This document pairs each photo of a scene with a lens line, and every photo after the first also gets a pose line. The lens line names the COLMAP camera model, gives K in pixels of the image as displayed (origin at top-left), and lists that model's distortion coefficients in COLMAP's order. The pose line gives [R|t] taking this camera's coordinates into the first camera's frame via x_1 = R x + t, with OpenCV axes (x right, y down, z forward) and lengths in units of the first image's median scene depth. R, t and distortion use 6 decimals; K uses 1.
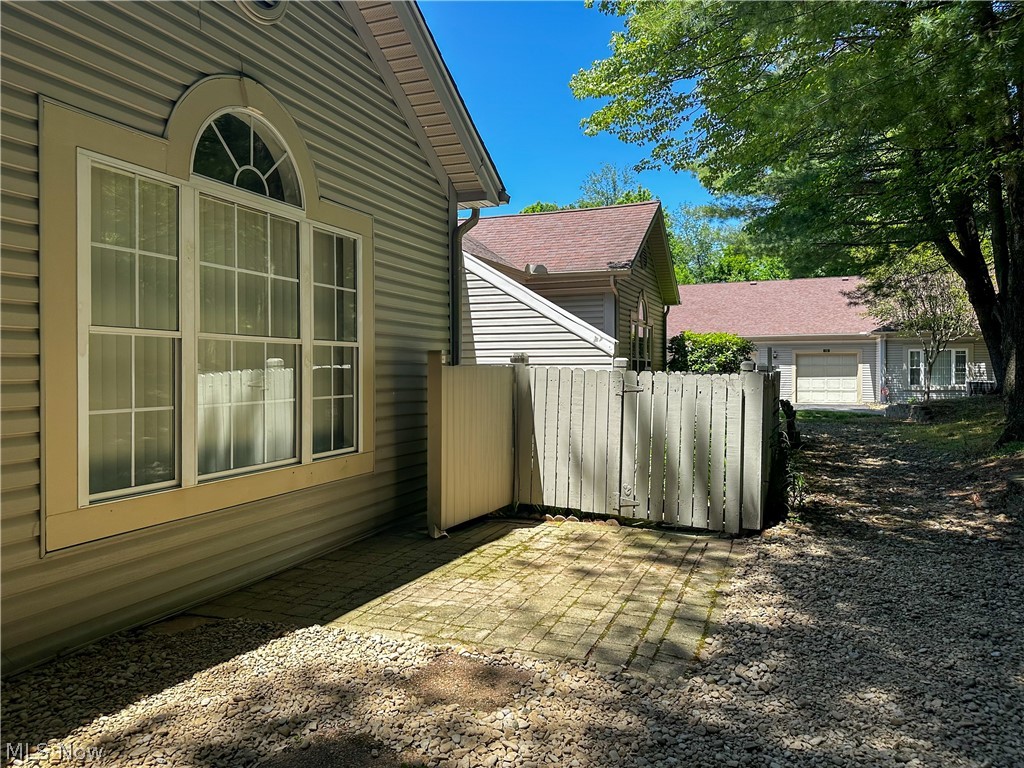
lens RADIAL K [[714.4, 0, 507.4], [0, 714.4, 383.6], [0, 0, 1]] dist [0.113533, -0.161937]
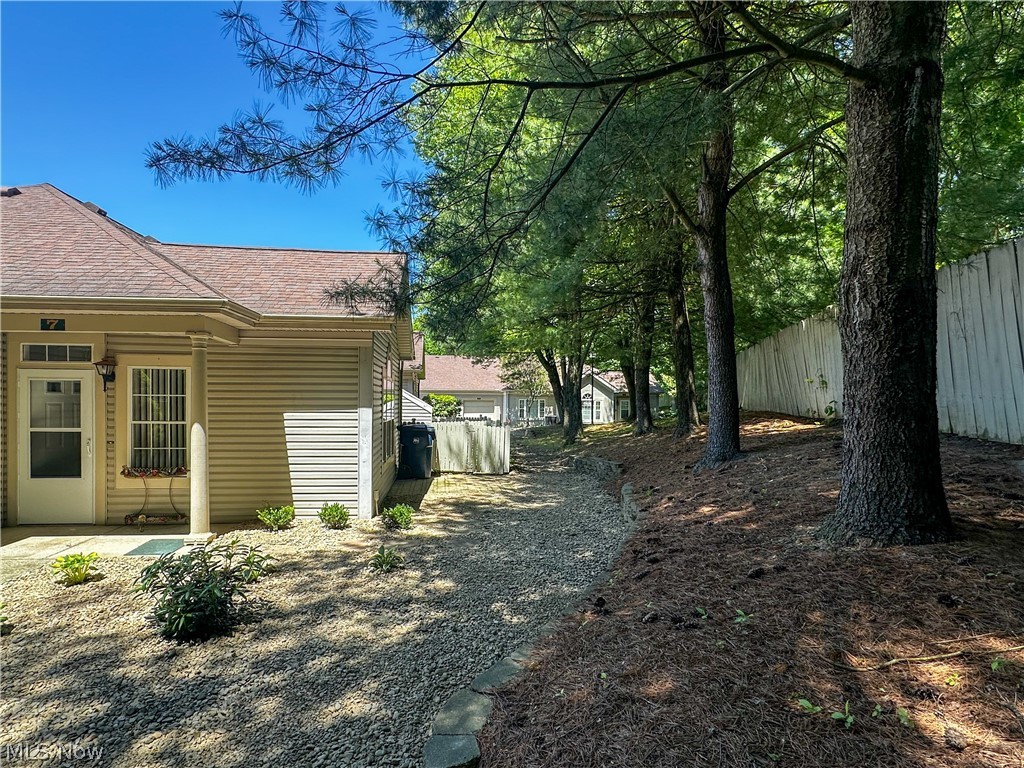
lens RADIAL K [[523.6, 0, 483.4], [0, 523.6, 408.1], [0, 0, 1]] dist [-0.000211, 0.000340]
pose [[0.897361, 0.007821, 0.441229, -0.238592], [-0.004975, 0.999959, -0.007606, -0.023017], [-0.441270, 0.004630, 0.897362, -0.324691]]
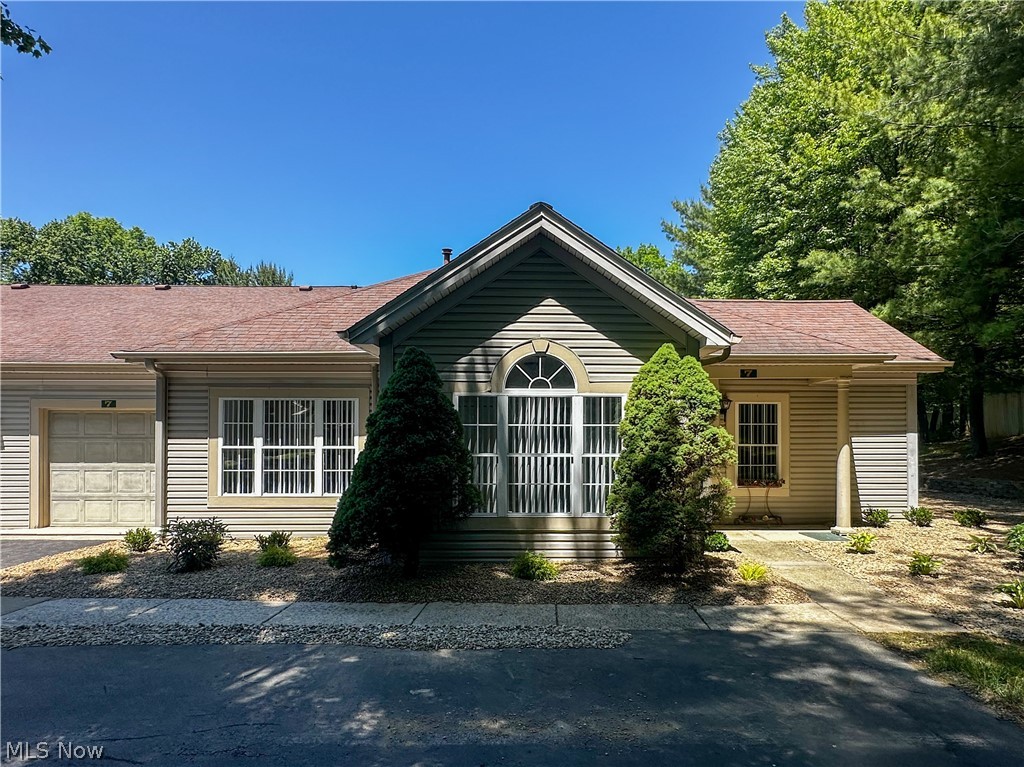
lens RADIAL K [[571.5, 0, 531.1], [0, 571.5, 416.7], [0, 0, 1]] dist [-0.002209, -0.000357]
pose [[0.925406, 0.014355, 0.378706, -0.710734], [0.001244, 0.999162, -0.040914, -0.019095], [-0.378976, 0.038333, 0.924612, -0.293805]]
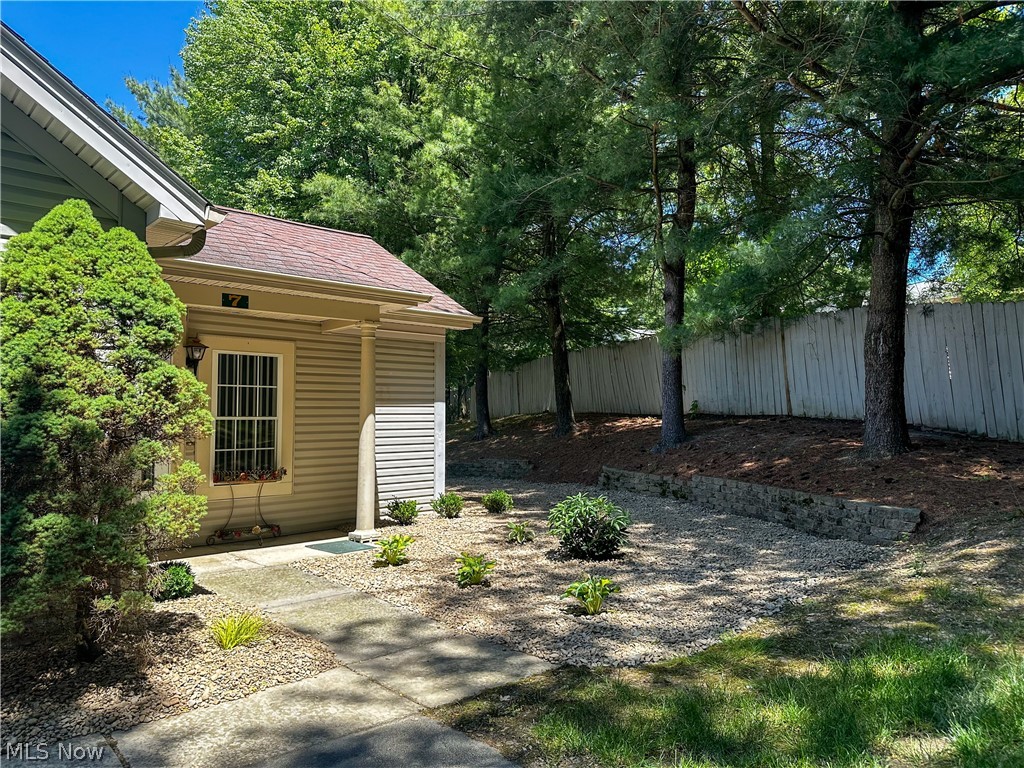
lens RADIAL K [[714.4, 0, 507.4], [0, 714.4, 383.6], [0, 0, 1]] dist [0.113533, -0.161937]
pose [[0.438351, 0.047718, 0.897536, -0.634607], [0.016349, 0.998001, -0.061044, -0.004723], [-0.898655, 0.041432, 0.436694, -0.210086]]
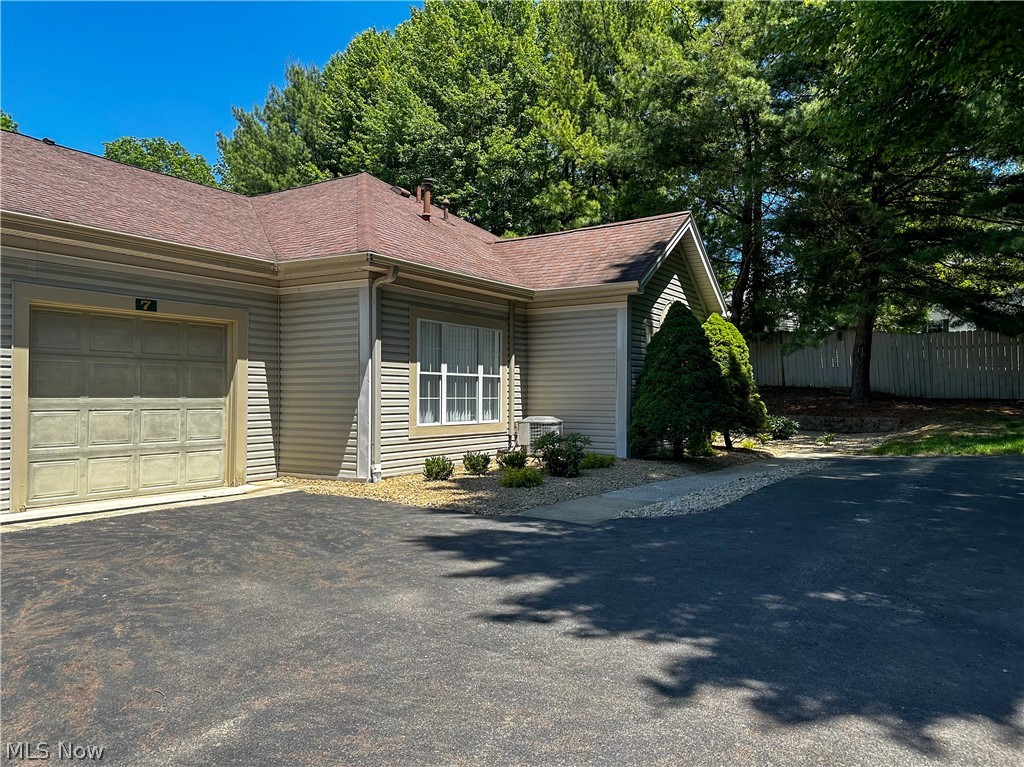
lens RADIAL K [[714.4, 0, 507.4], [0, 714.4, 383.1], [0, 0, 1]] dist [0.113533, -0.161937]
pose [[0.220814, 0.022737, 0.975051, -1.303586], [0.014395, 0.999543, -0.026568, 0.010965], [-0.975210, 0.019902, 0.220386, 0.071827]]
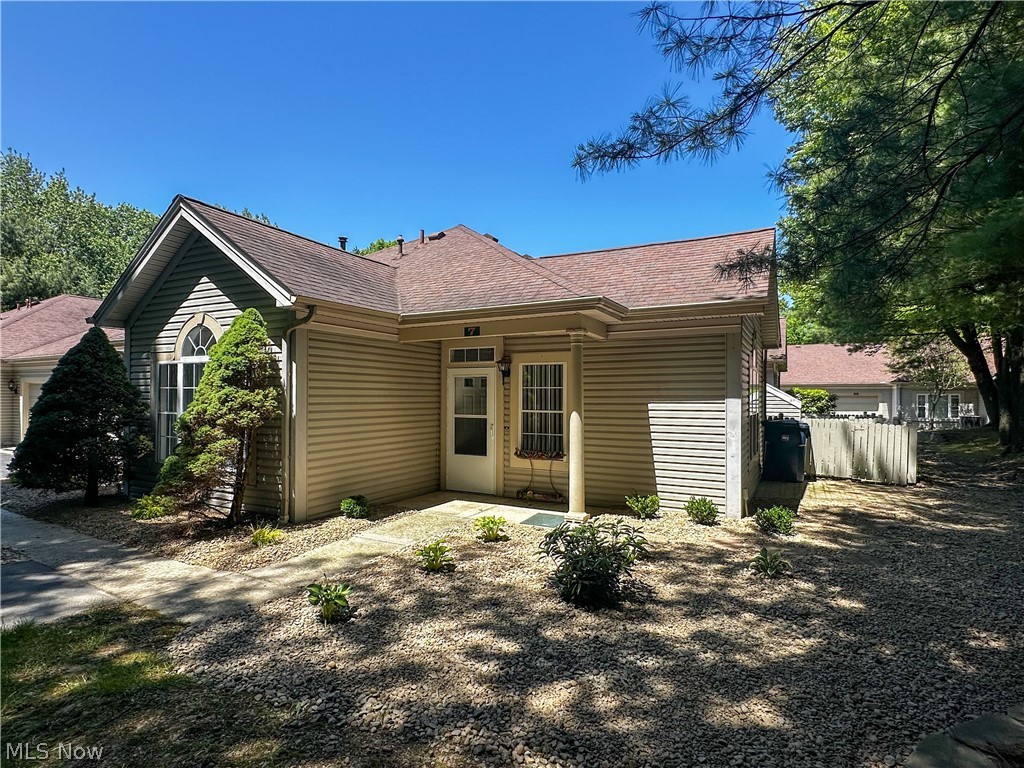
lens RADIAL K [[531.7, 0, 511.6], [0, 531.7, 393.7], [0, 0, 1]] dist [-0.003631, 0.000169]
pose [[0.992590, 0.009950, -0.121107, -0.254959], [-0.013081, 0.999600, -0.025091, -0.017334], [0.120809, 0.026489, 0.992322, -0.320153]]
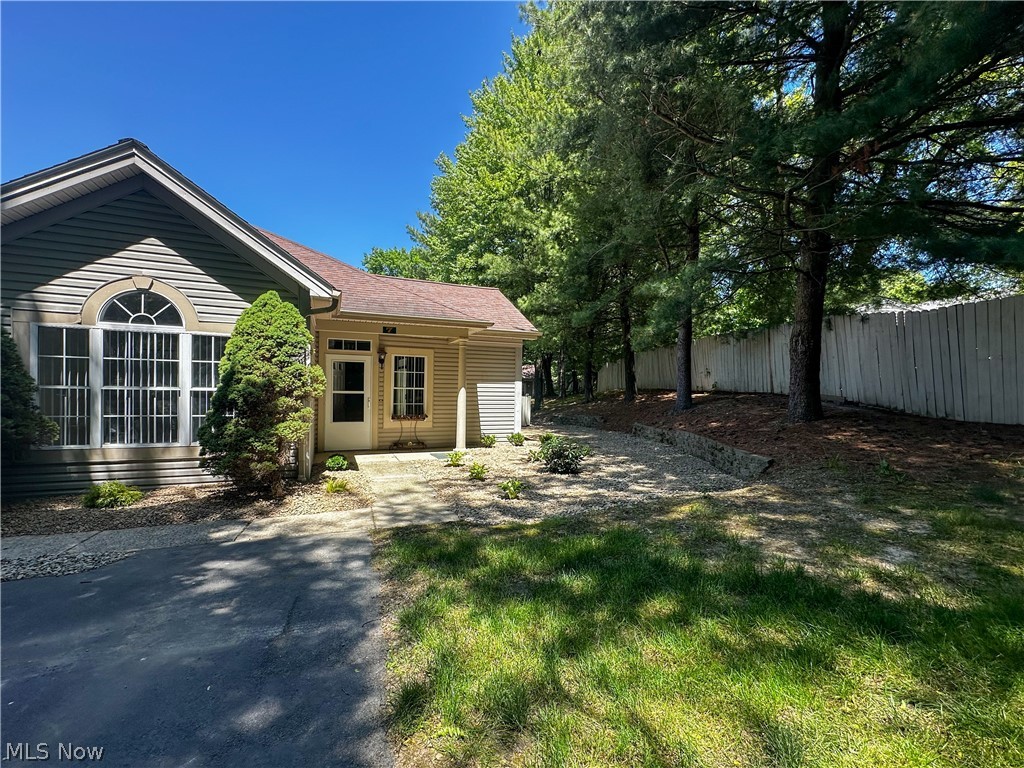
lens RADIAL K [[418.0, 0, 494.5], [0, 418.0, 393.9], [0, 0, 1]] dist [-0.009397, 0.004903]
pose [[0.731272, 0.008673, 0.682031, -0.573212], [-0.008503, 0.999957, -0.003599, -0.005635], [-0.682033, -0.003167, 0.731315, -0.323496]]
